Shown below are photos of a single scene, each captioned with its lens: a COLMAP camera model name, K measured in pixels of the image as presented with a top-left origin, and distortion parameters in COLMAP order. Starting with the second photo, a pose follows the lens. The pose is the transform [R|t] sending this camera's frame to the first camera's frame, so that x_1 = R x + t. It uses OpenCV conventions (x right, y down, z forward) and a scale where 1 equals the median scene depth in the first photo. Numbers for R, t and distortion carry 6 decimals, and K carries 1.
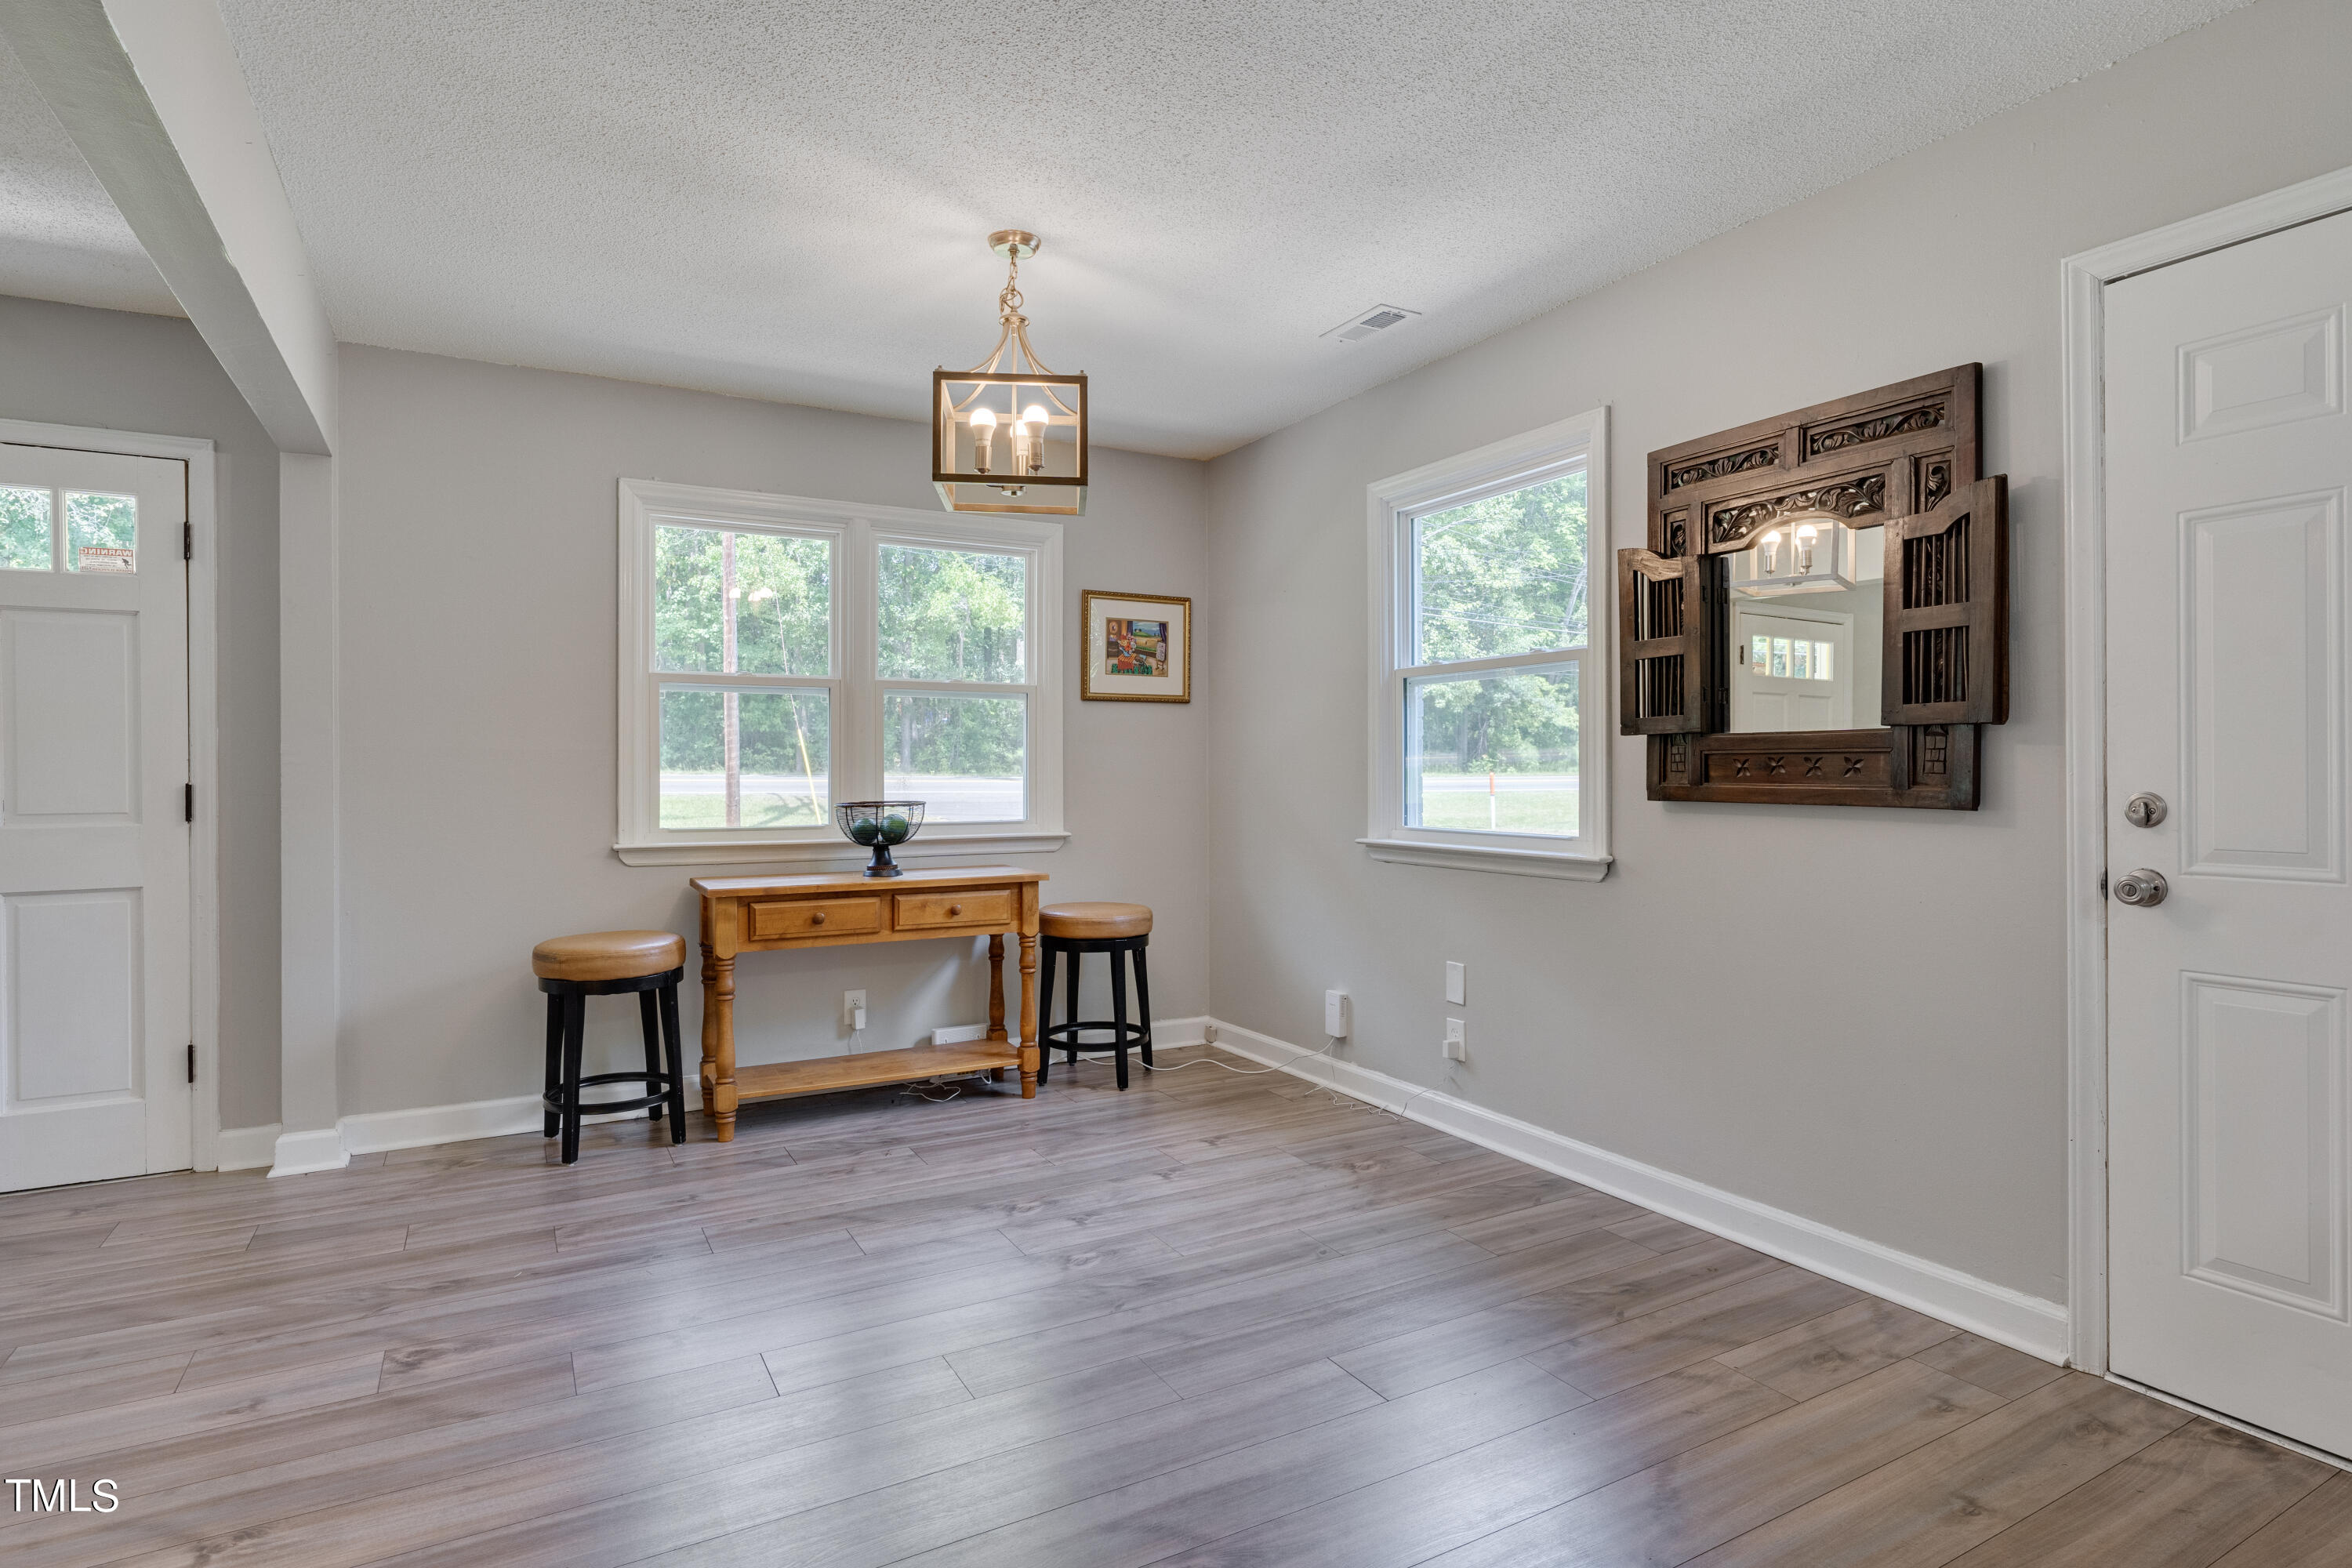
lens RADIAL K [[1207.0, 0, 1187.4], [0, 1207.0, 781.1], [0, 0, 1]] dist [0.001540, -0.001921]
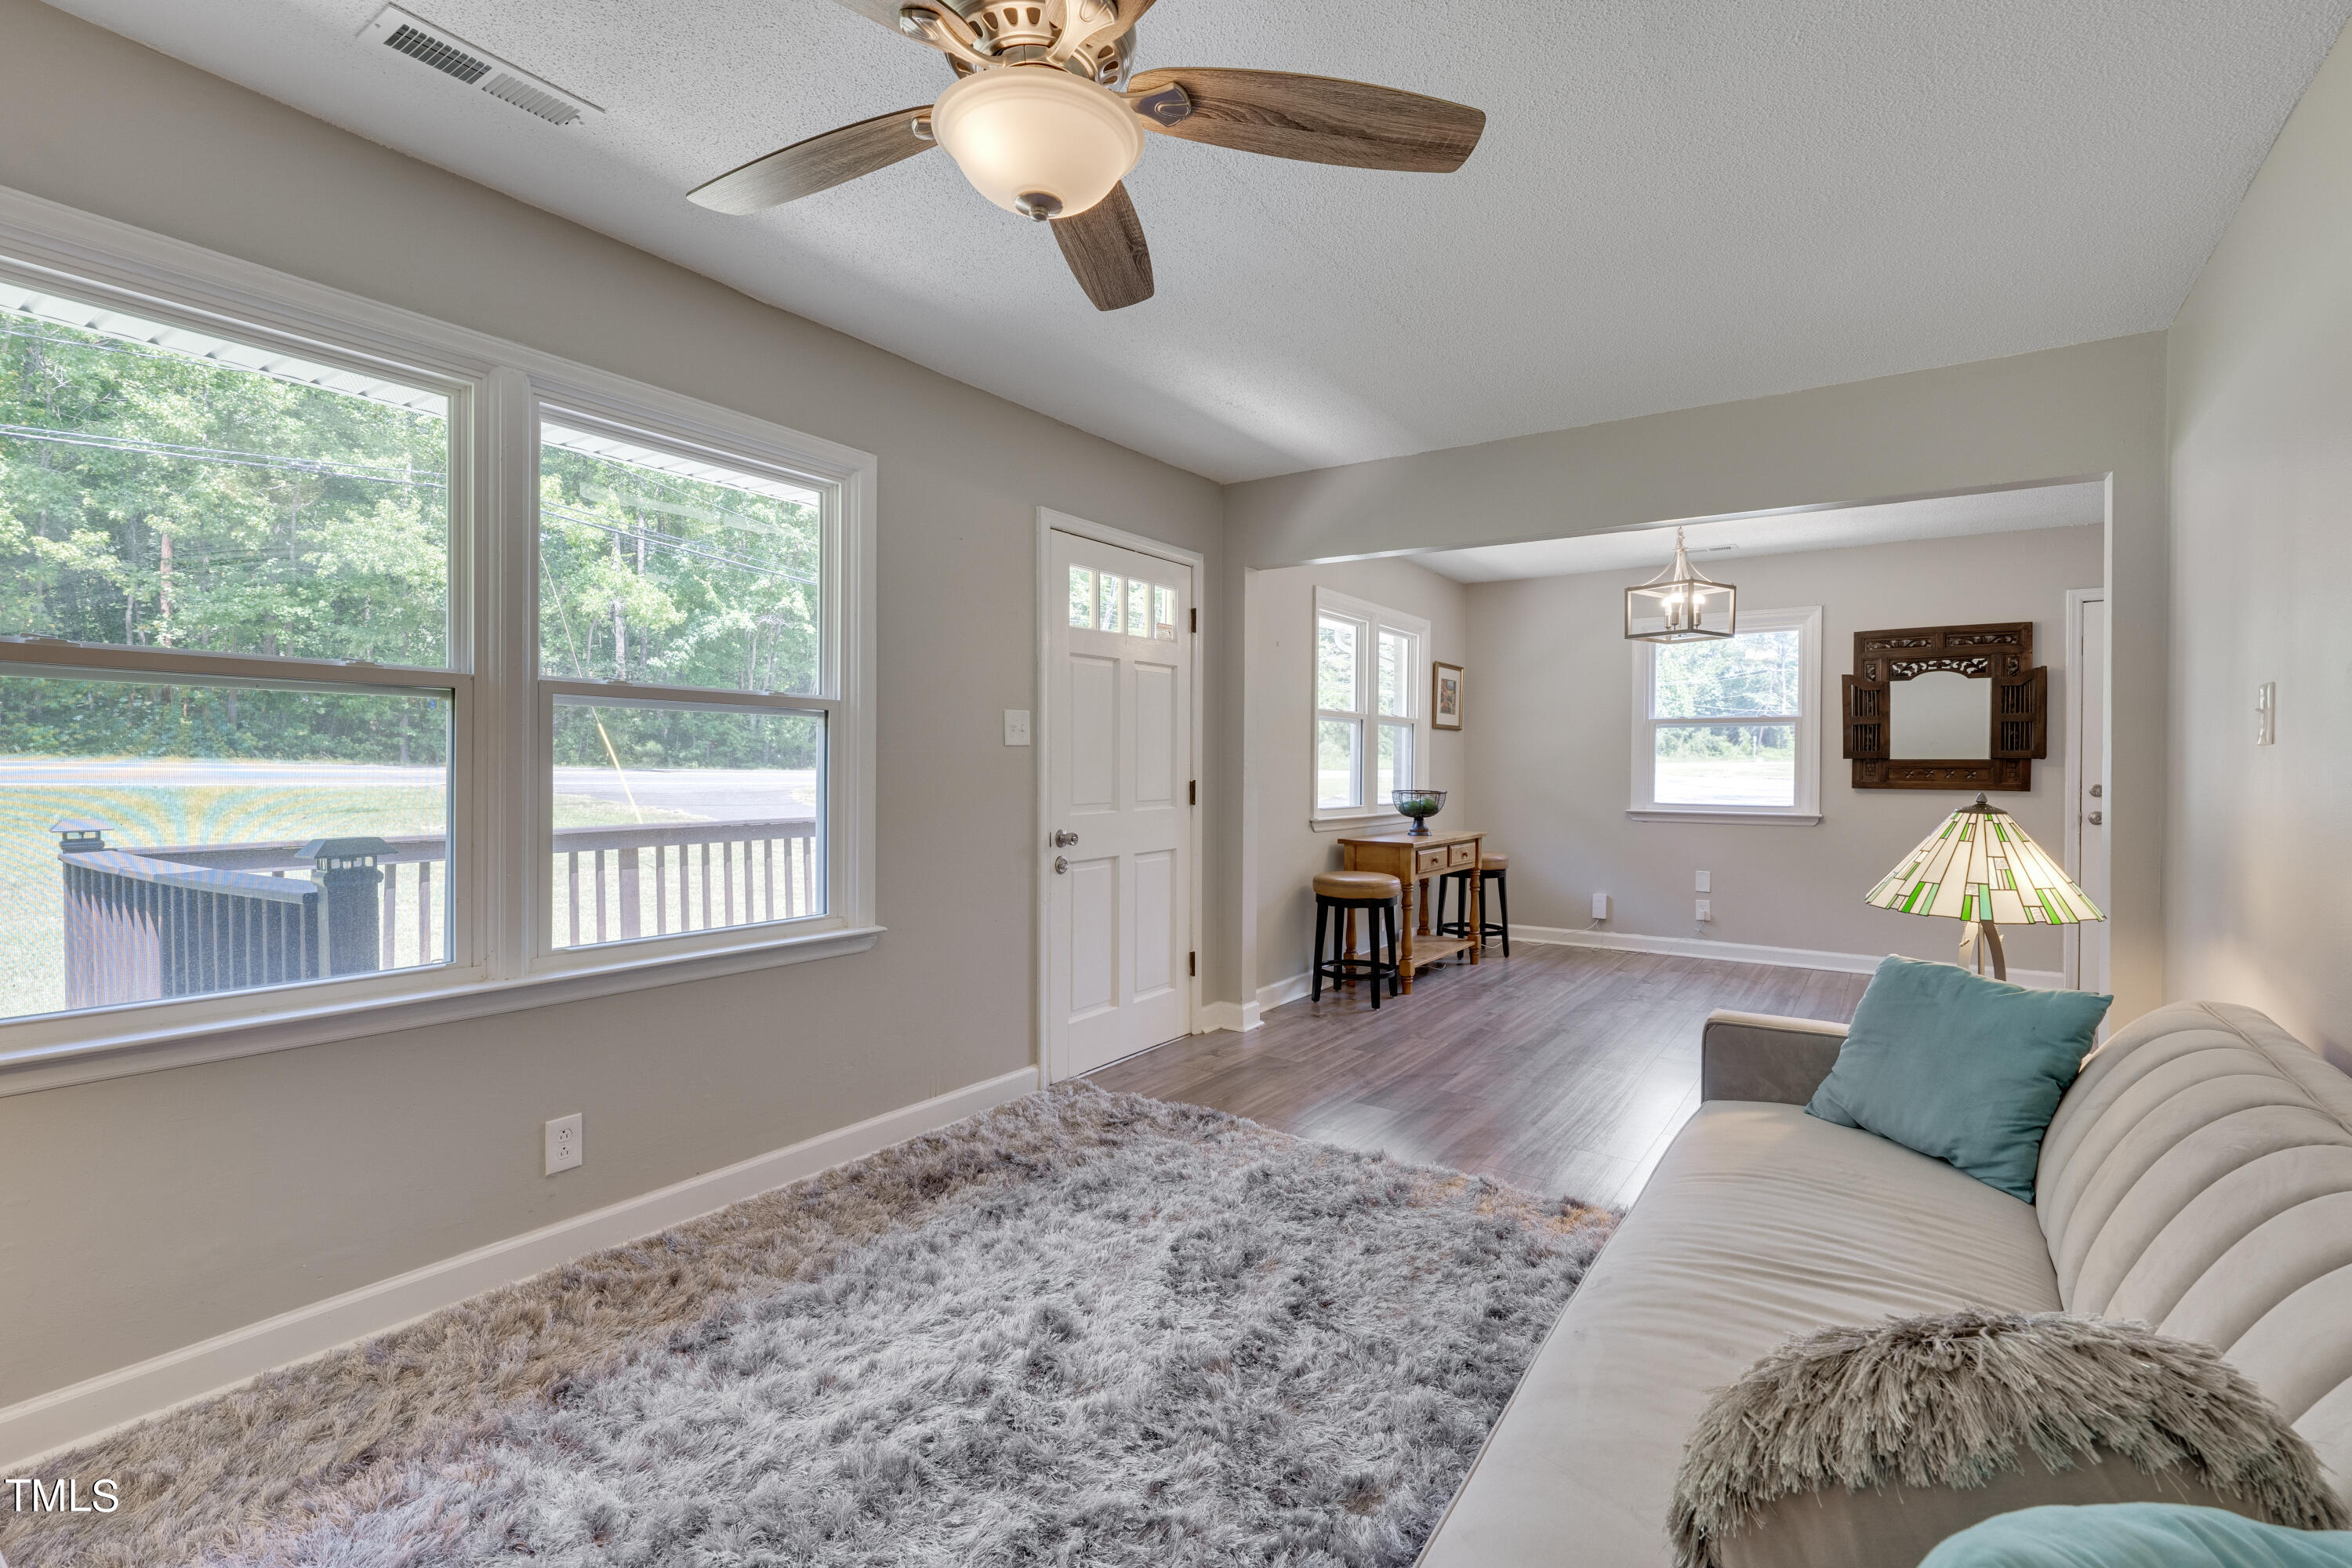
lens RADIAL K [[1049.5, 0, 1174.2], [0, 1049.5, 772.6], [0, 0, 1]] dist [0.000434, 0.000109]
pose [[0.902449, 0.003355, 0.430784, -1.262631], [-0.003150, 0.999994, -0.001190, -0.004961], [-0.430785, -0.000283, 0.902454, -0.164376]]
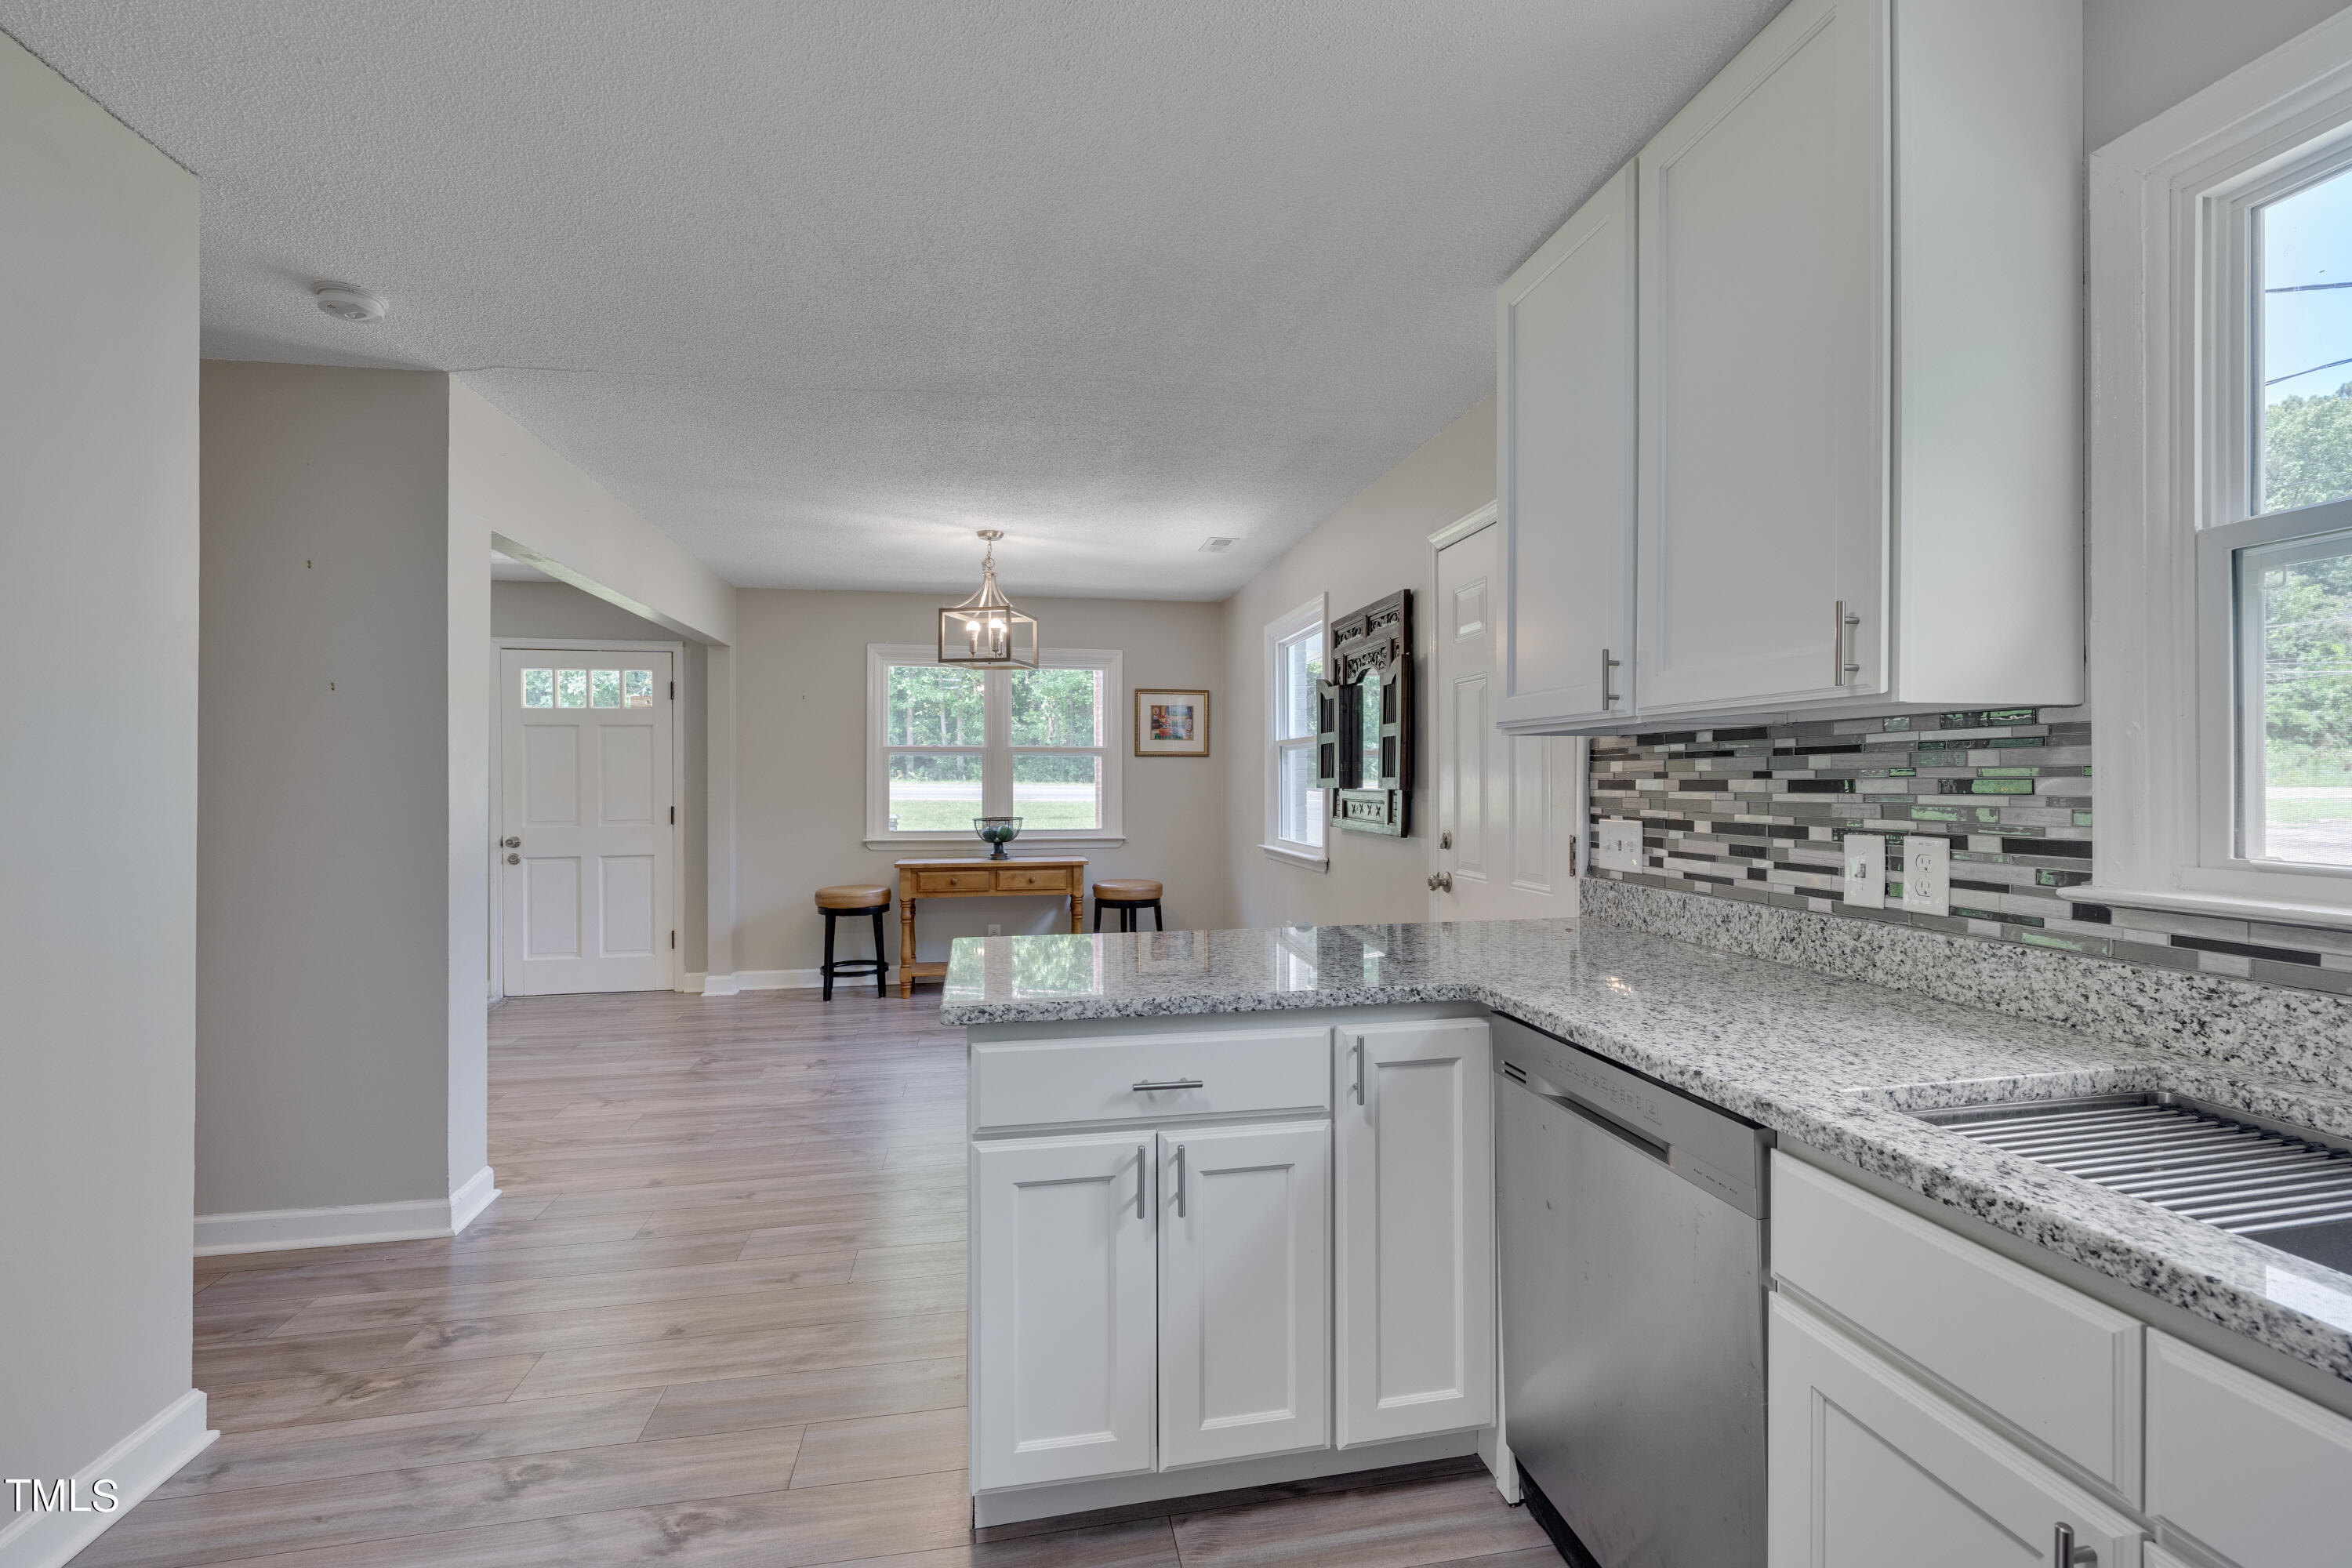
lens RADIAL K [[1049.5, 0, 1248.4], [0, 1049.5, 785.6], [0, 0, 1]] dist [0.000434, 0.000109]
pose [[0.950399, 0.004873, -0.310996, 0.615054], [-0.004533, 0.999988, 0.001816, -0.036918], [0.311001, -0.000316, 0.950410, -0.376301]]
